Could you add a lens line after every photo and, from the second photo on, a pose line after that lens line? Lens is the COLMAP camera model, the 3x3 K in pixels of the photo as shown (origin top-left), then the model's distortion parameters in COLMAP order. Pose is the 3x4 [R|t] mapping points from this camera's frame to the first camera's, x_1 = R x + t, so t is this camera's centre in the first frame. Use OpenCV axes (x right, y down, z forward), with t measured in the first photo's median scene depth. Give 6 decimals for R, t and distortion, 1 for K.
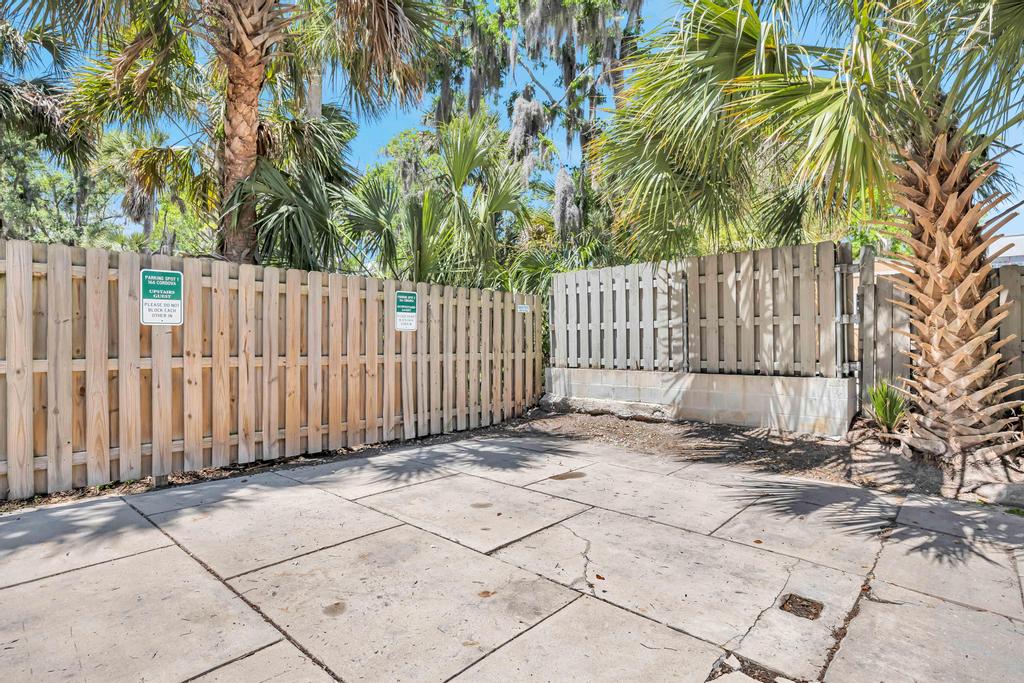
lens RADIAL K [[523.5, 0, 513.2], [0, 523.5, 336.9], [0, 0, 1]] dist [-0.000483, -0.000807]
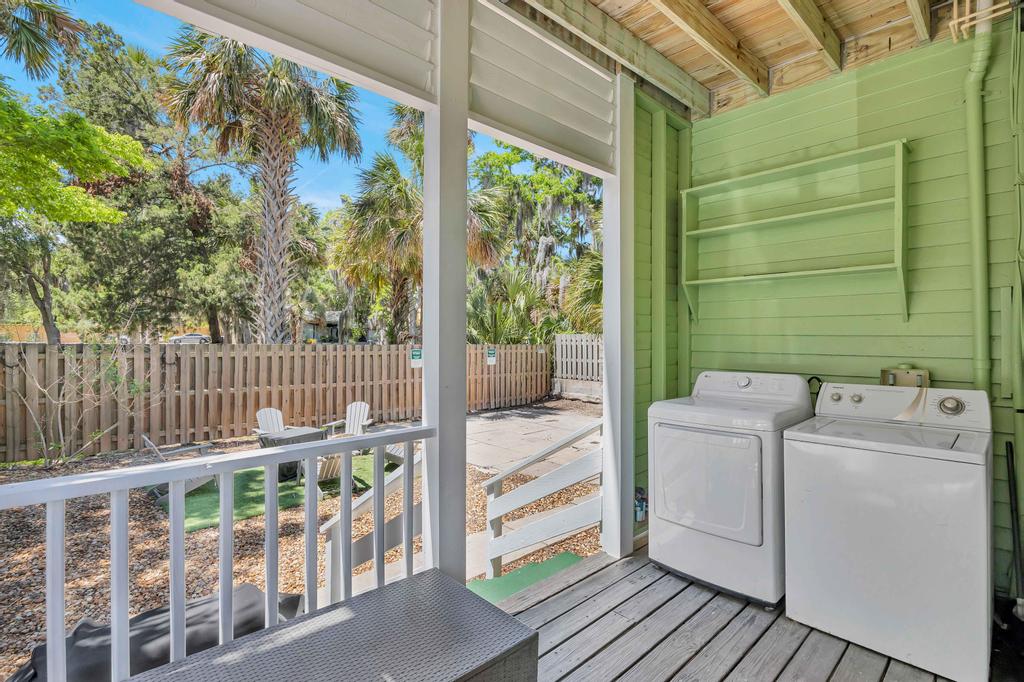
lens RADIAL K [[482.3, 0, 512.0], [0, 482.3, 341.0], [0, 0, 1]] dist [-0.000587, -0.000076]
pose [[0.996386, 0.004708, -0.084813, 0.088082], [-0.003371, 0.999868, 0.015902, -0.167017], [0.084877, -0.015558, 0.996270, -1.307634]]
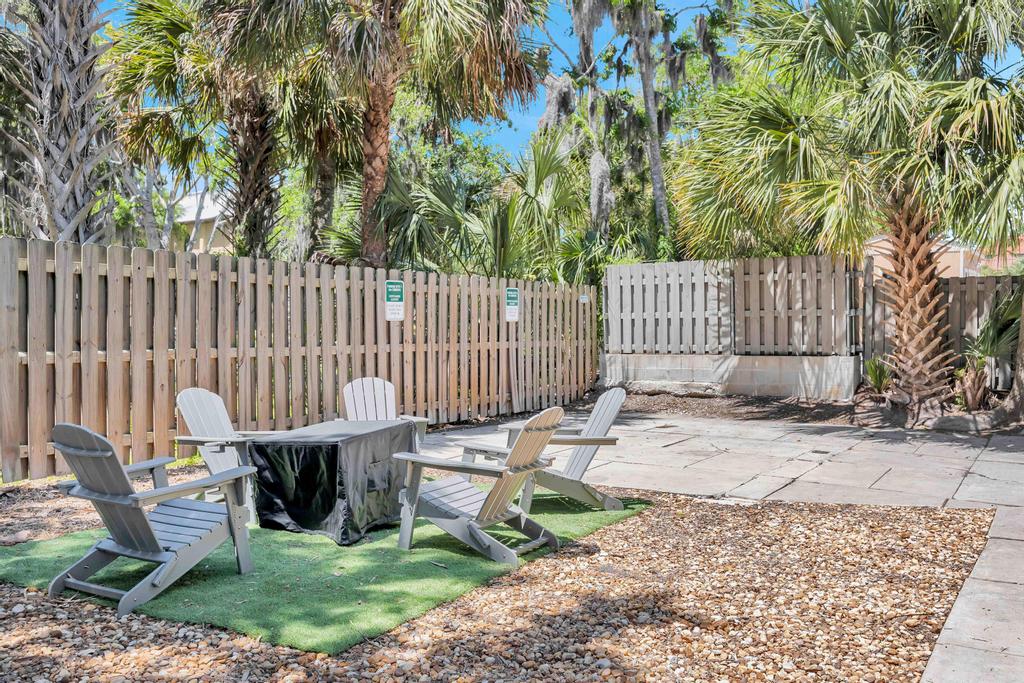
lens RADIAL K [[921.5, 0, 512.0], [0, 921.5, 341.5], [0, 0, 1]] dist [-0.013636, 0.001726]
pose [[0.984560, -0.007783, 0.174874, -0.594638], [0.003192, 0.999643, 0.026520, -0.022743], [-0.175018, -0.025553, 0.984234, -1.089703]]
